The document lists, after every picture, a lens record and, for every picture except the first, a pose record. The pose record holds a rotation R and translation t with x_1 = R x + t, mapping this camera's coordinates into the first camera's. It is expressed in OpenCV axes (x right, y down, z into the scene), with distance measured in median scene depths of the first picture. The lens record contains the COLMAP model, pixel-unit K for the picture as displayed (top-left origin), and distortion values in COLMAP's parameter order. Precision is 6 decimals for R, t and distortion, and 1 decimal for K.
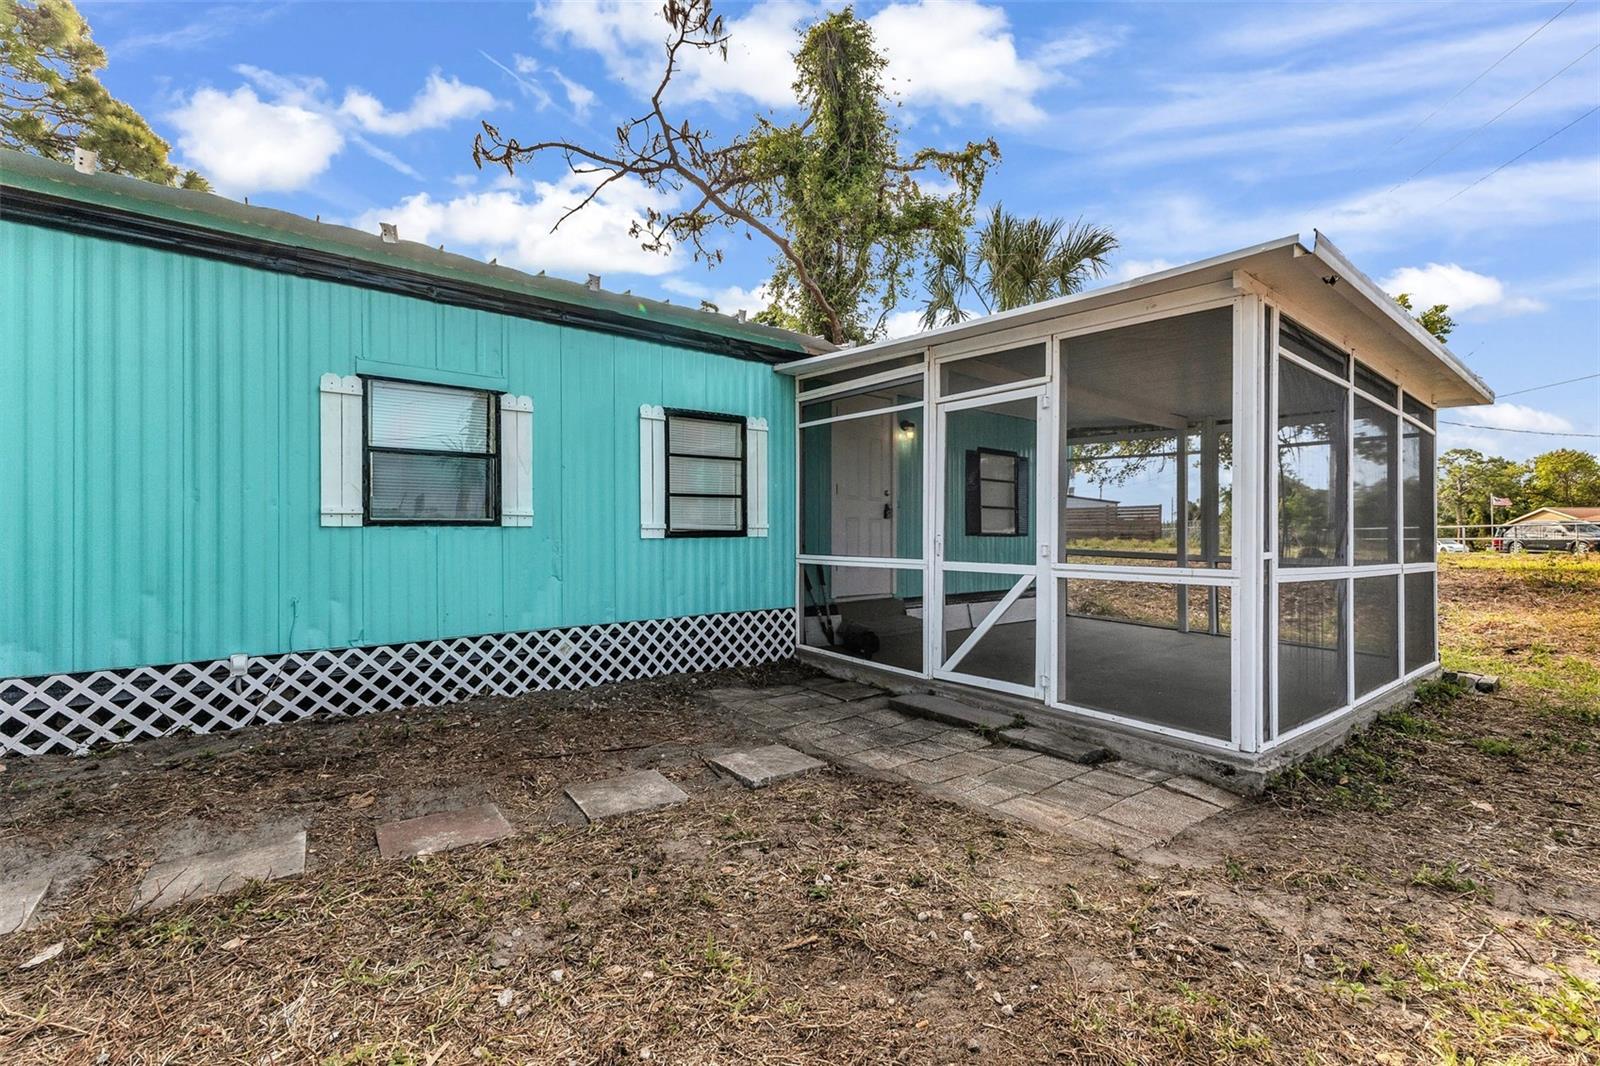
lens RADIAL K [[708.3, 0, 804.3], [0, 708.3, 548.0], [0, 0, 1]] dist [0.002199, -0.000016]
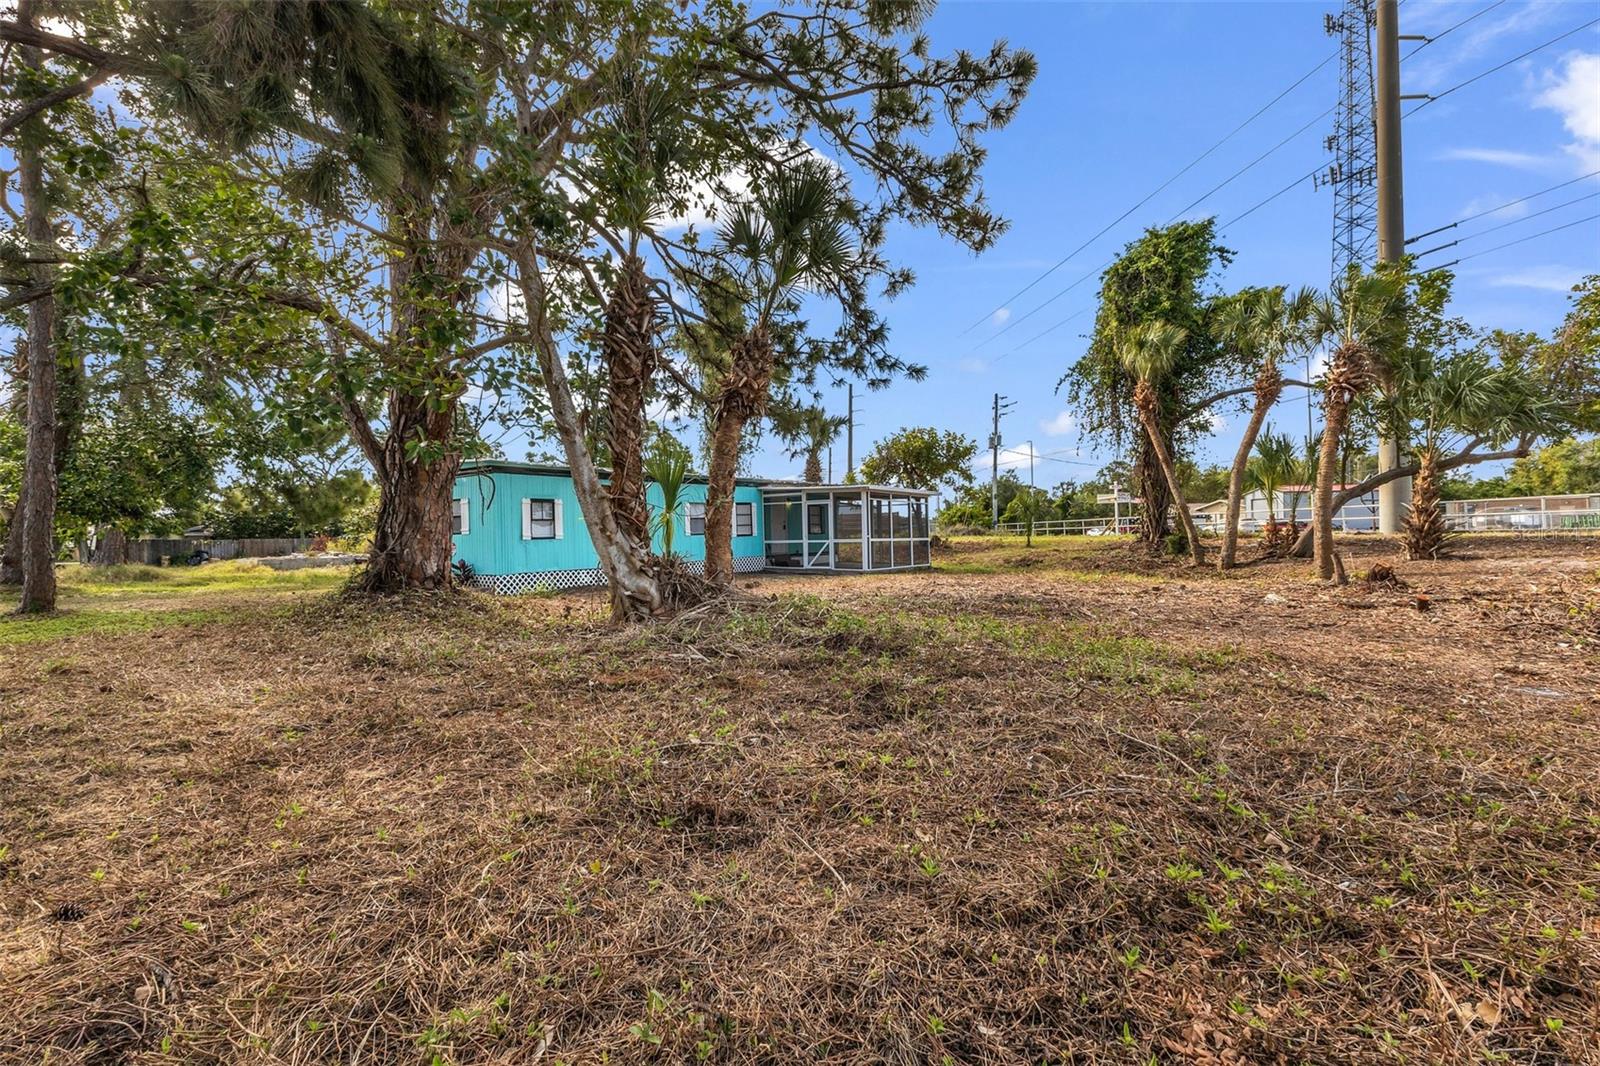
lens RADIAL K [[708.3, 0, 804.3], [0, 708.3, 548.0], [0, 0, 1]] dist [0.002199, -0.000016]
pose [[0.955097, -0.025945, 0.295156, -0.605514], [0.029204, 0.999551, -0.006640, 0.051773], [-0.294852, 0.014962, 0.955426, -1.707884]]
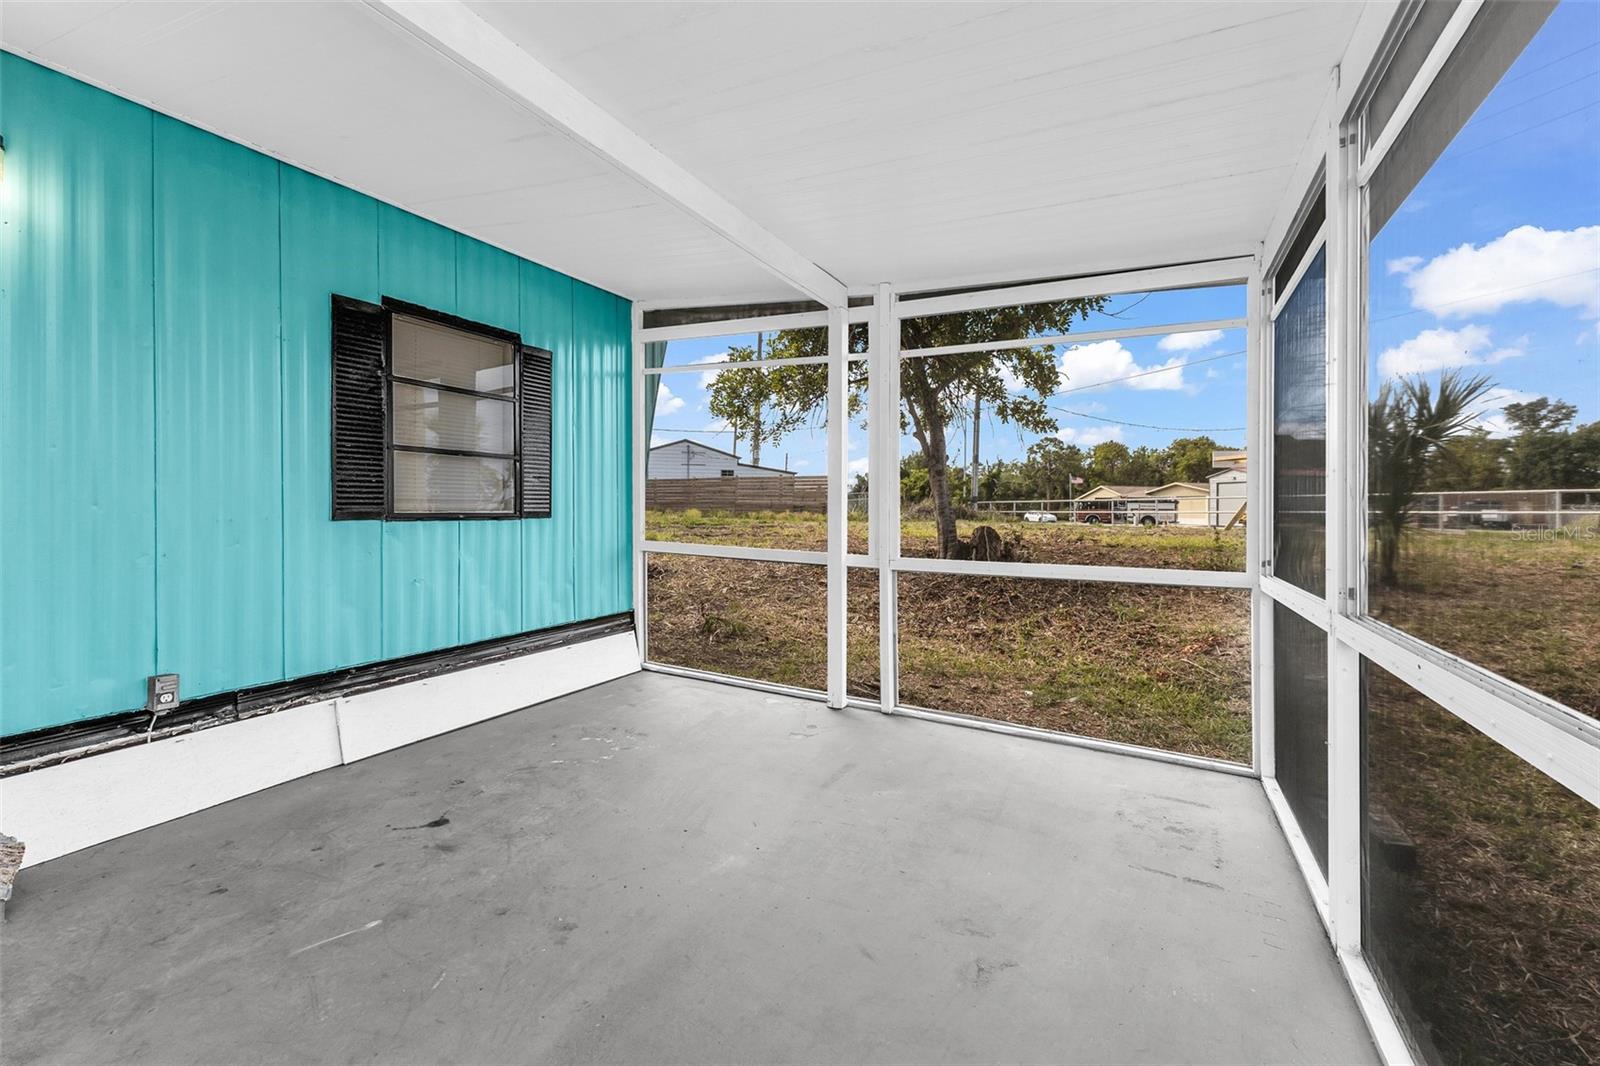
lens RADIAL K [[681.0, 0, 801.6], [0, 681.0, 517.8], [0, 0, 1]] dist [0.000658, -0.000012]
pose [[0.915368, -0.005263, 0.402584, 0.170954], [0.005249, 0.999986, 0.001138, -0.009411], [-0.402584, 0.001072, 0.915382, 0.311370]]
